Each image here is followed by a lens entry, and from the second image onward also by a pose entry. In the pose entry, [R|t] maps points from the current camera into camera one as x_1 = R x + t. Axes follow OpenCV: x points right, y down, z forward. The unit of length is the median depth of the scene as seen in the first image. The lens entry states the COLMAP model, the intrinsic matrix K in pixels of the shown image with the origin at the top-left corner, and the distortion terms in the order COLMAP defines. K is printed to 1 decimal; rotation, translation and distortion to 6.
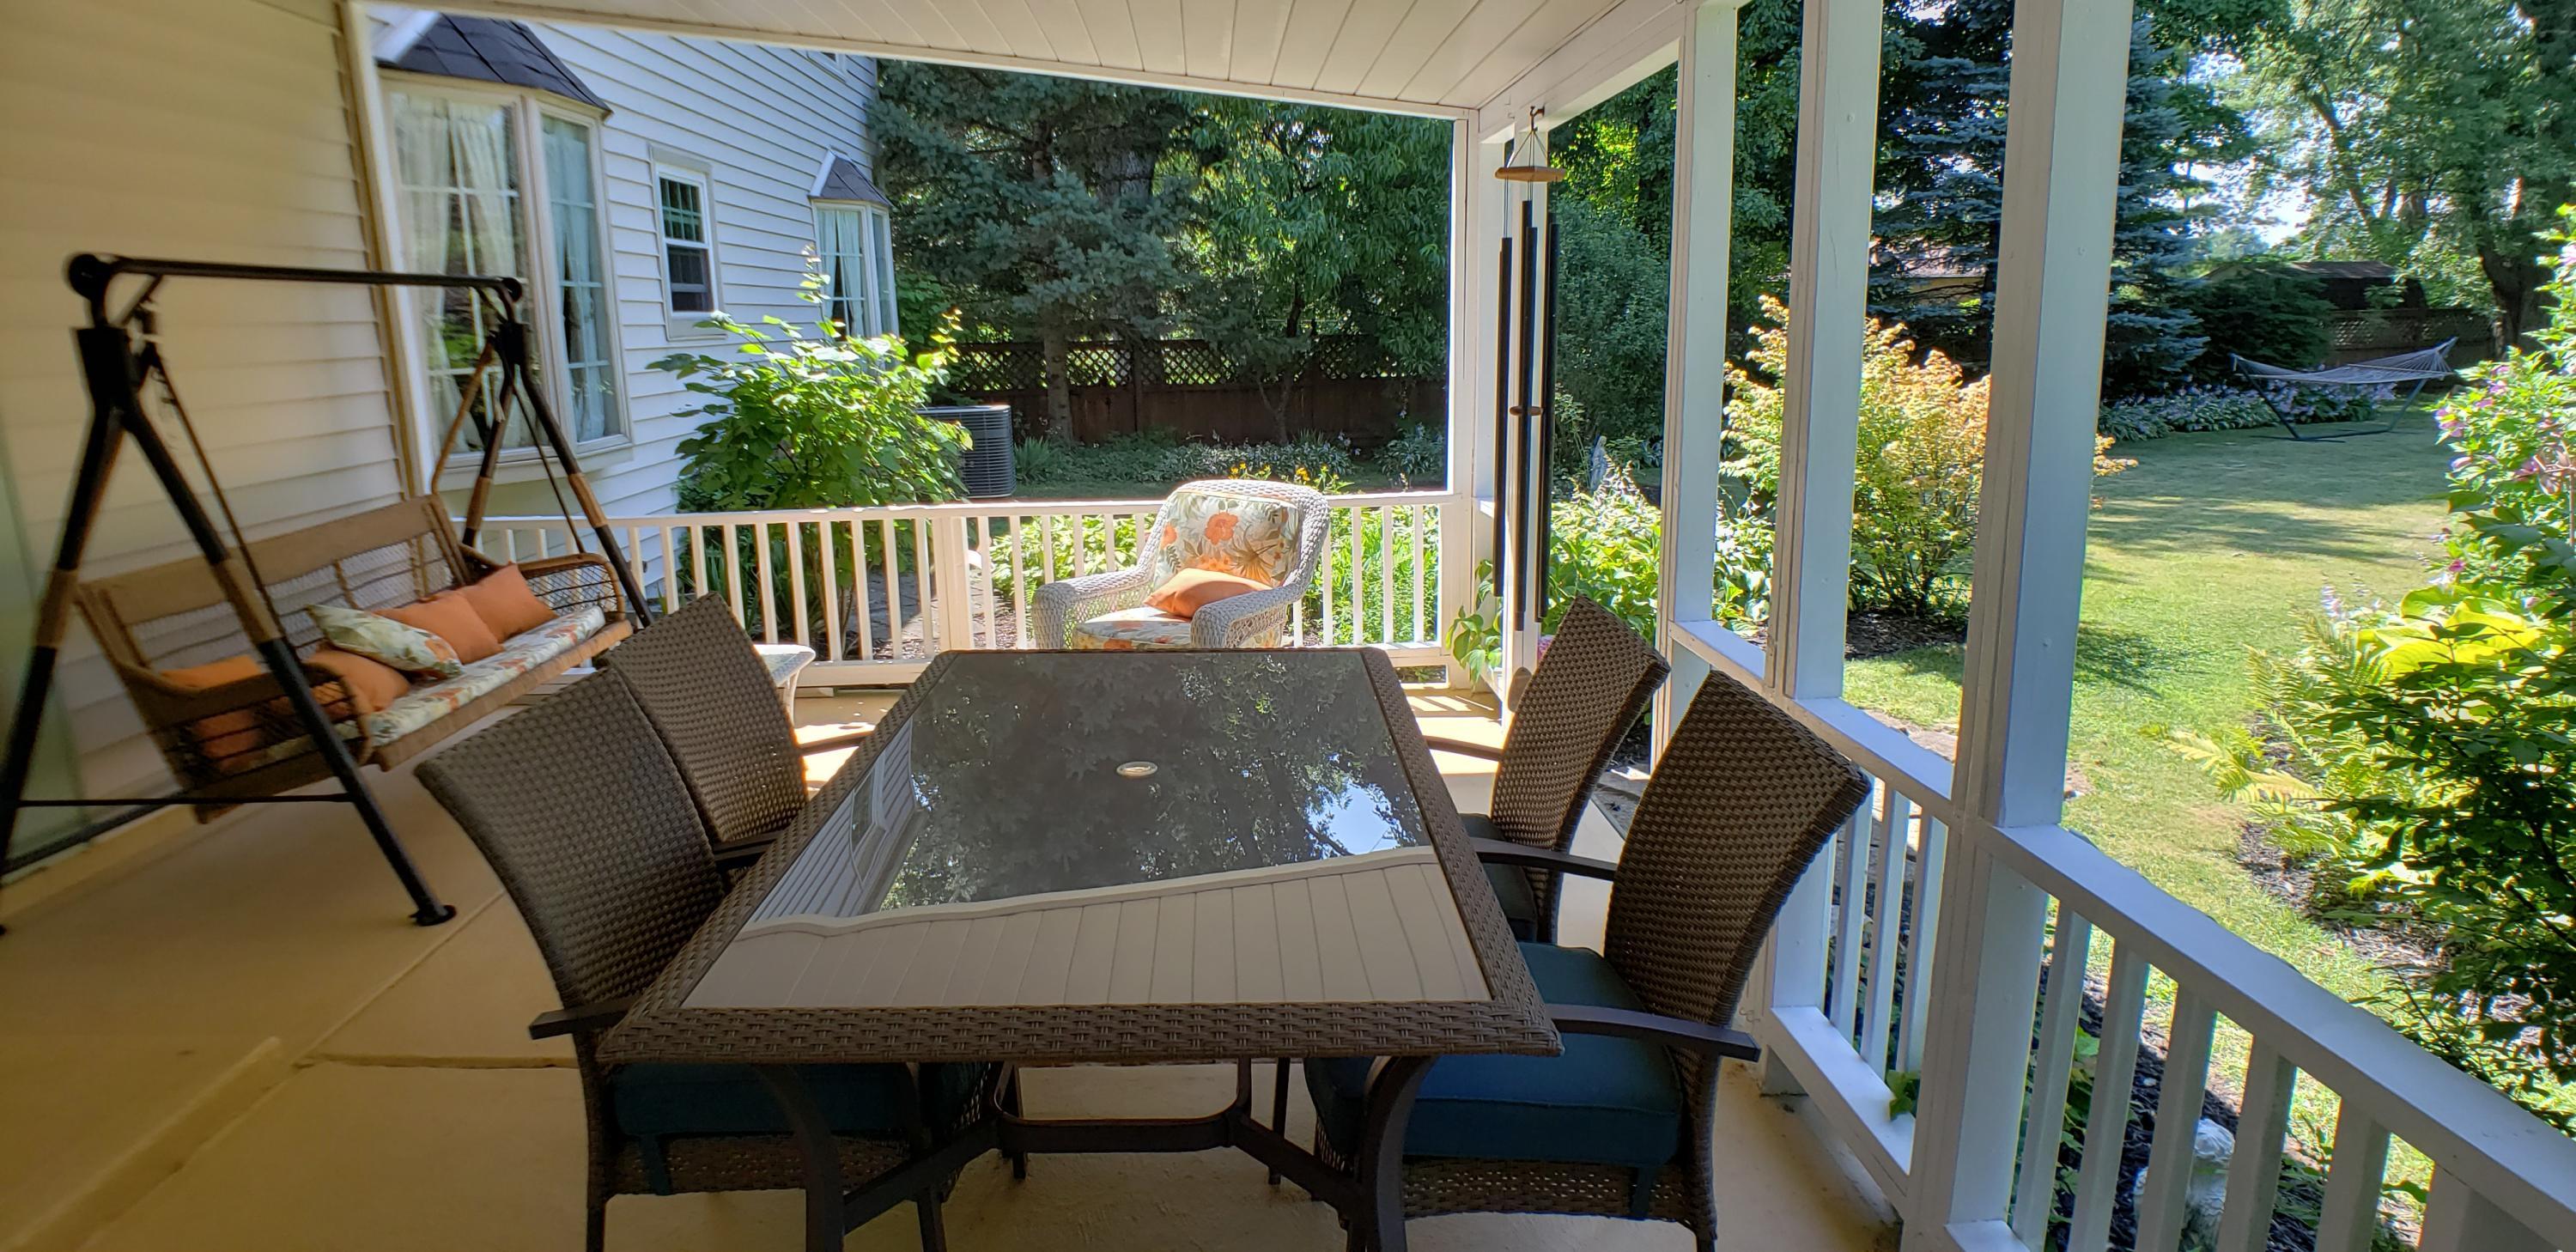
lens RADIAL K [[1372.4, 0, 1260.4], [0, 1372.4, 629.1], [0, 0, 1]] dist [-0.030118, -0.001239]
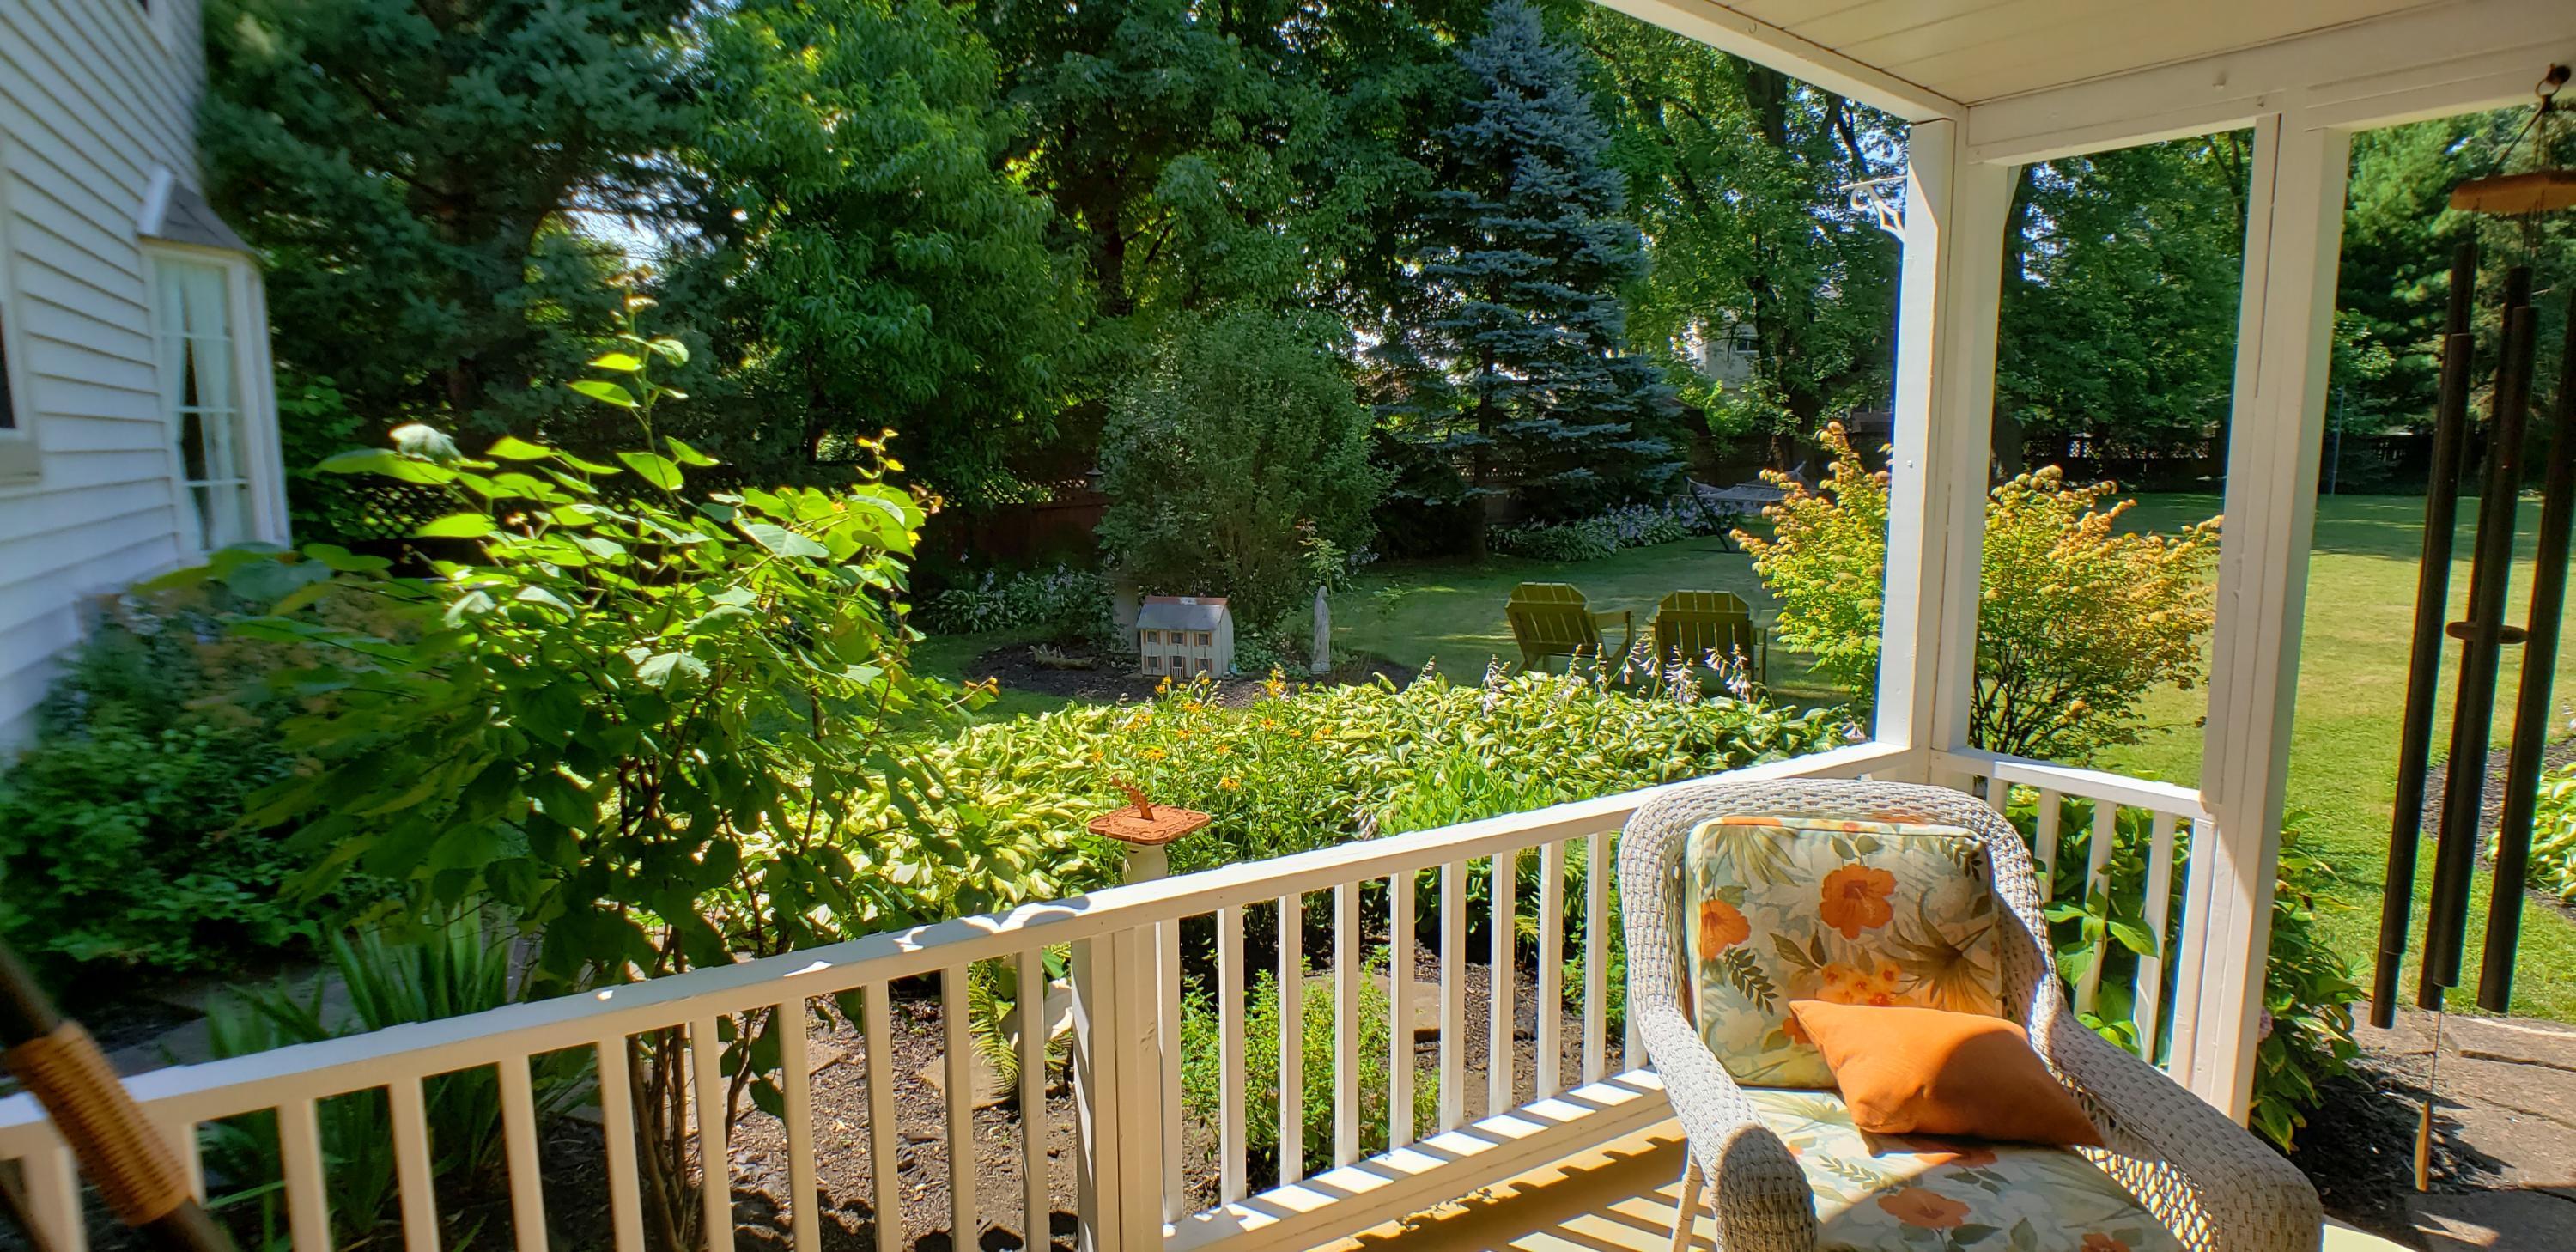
lens RADIAL K [[1372.4, 0, 1260.4], [0, 1372.4, 629.1], [0, 0, 1]] dist [-0.030118, -0.001239]
pose [[0.884182, -0.058666, 0.463444, -0.328596], [0.099122, 0.993053, -0.063403, -0.123309], [-0.456505, 0.101997, 0.883855, 0.539522]]
